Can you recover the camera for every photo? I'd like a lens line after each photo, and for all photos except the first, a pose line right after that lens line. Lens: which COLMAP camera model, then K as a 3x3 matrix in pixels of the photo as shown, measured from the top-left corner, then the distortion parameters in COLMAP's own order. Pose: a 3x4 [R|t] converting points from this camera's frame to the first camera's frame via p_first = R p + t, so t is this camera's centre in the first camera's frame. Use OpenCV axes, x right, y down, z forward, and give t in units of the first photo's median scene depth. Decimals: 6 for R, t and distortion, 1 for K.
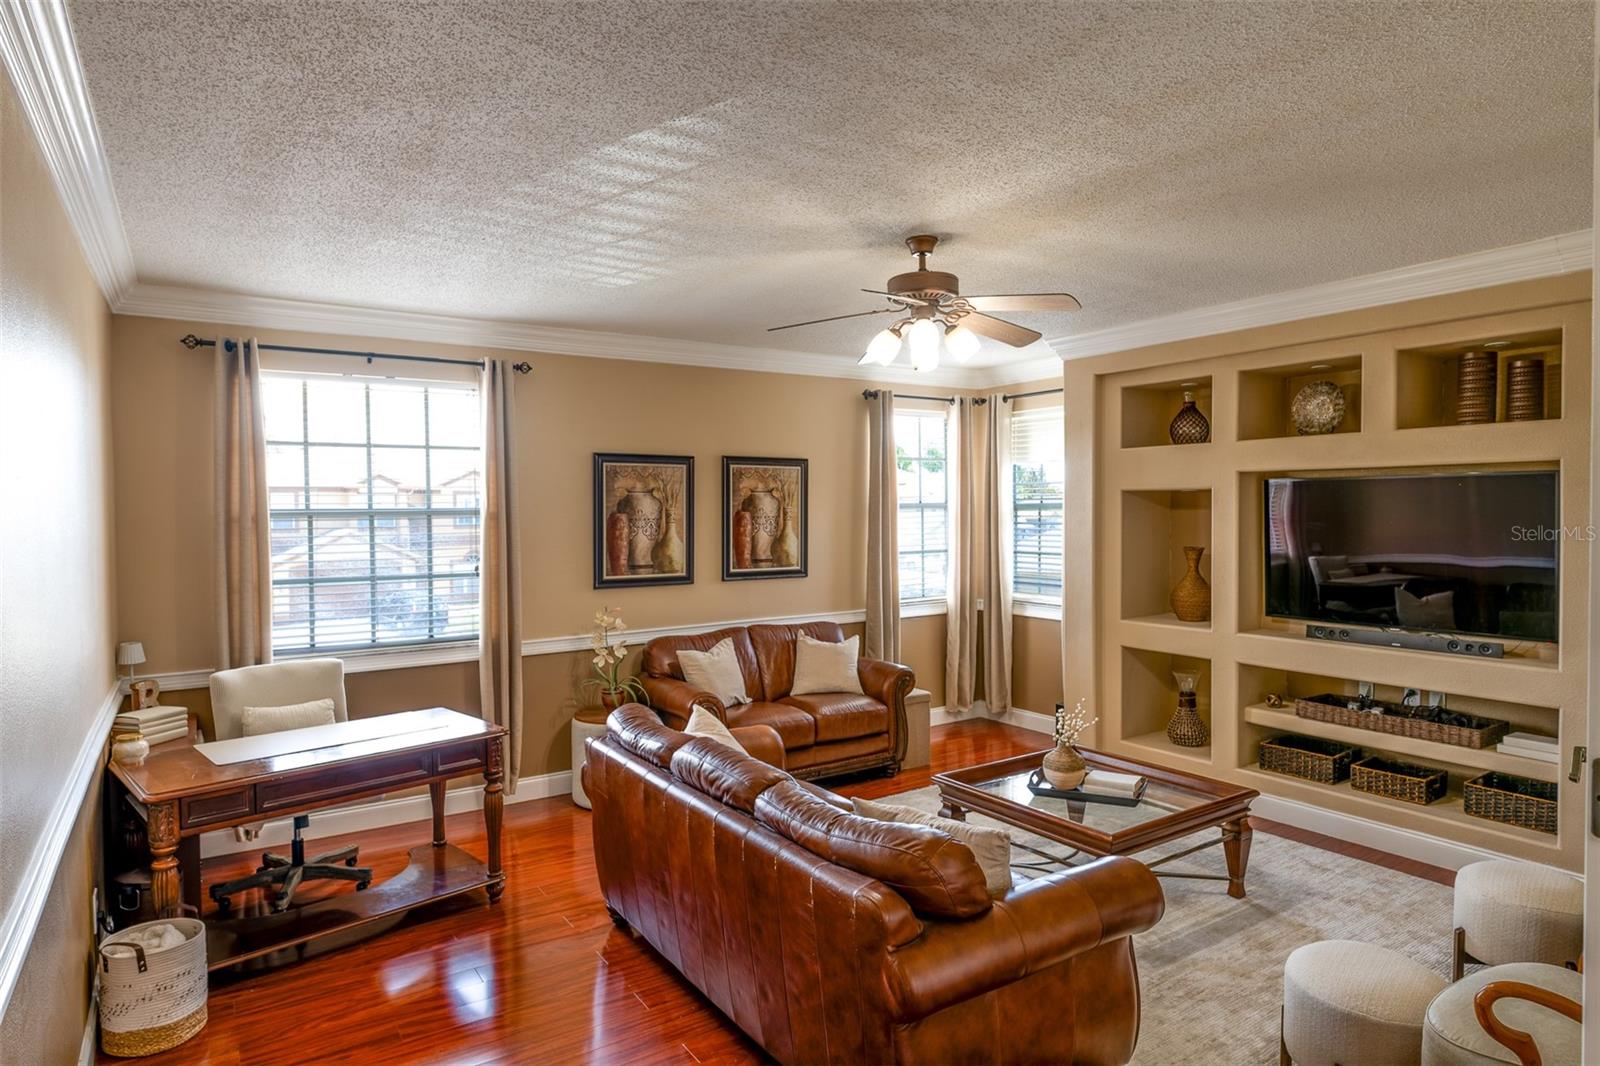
lens RADIAL K [[931.9, 0, 801.5], [0, 931.9, 526.7], [0, 0, 1]] dist [-0.023861, -0.000364]
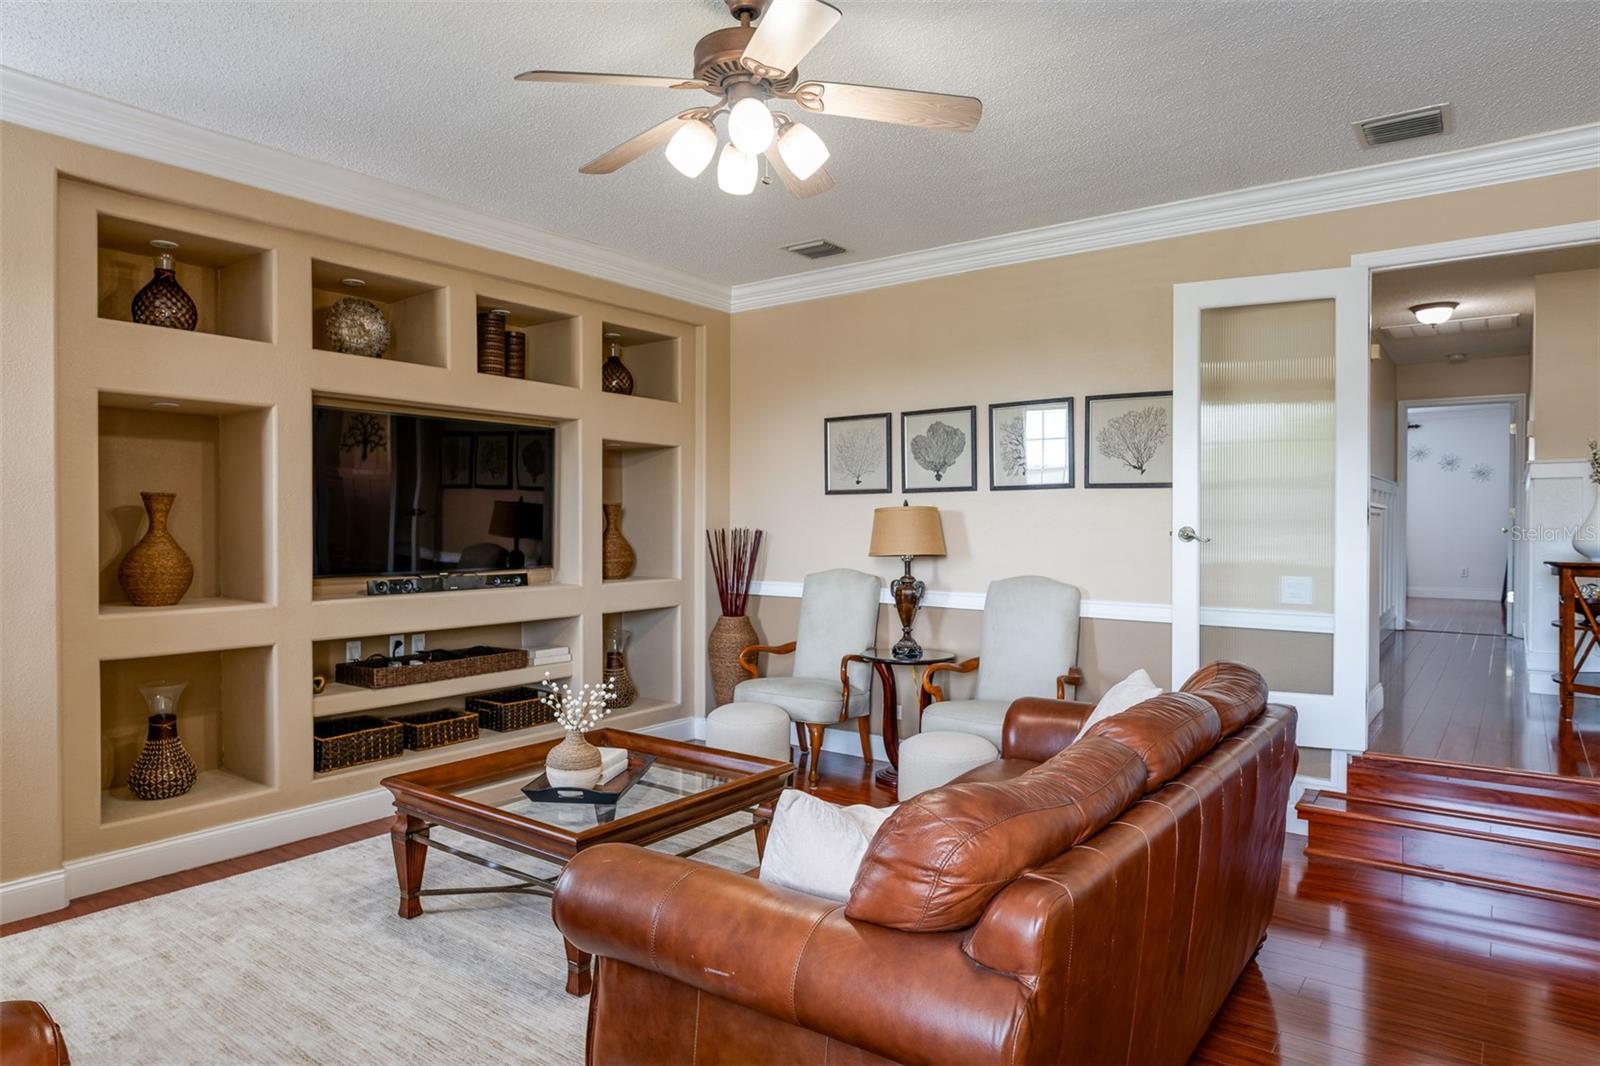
lens RADIAL K [[931.9, 0, 801.5], [0, 931.9, 526.7], [0, 0, 1]] dist [-0.023861, -0.000364]
pose [[-0.340448, -0.005850, 0.940245, -0.379234], [0.011743, 0.999876, 0.010472, 0.049732], [-0.940190, 0.014606, -0.340337, 0.881671]]
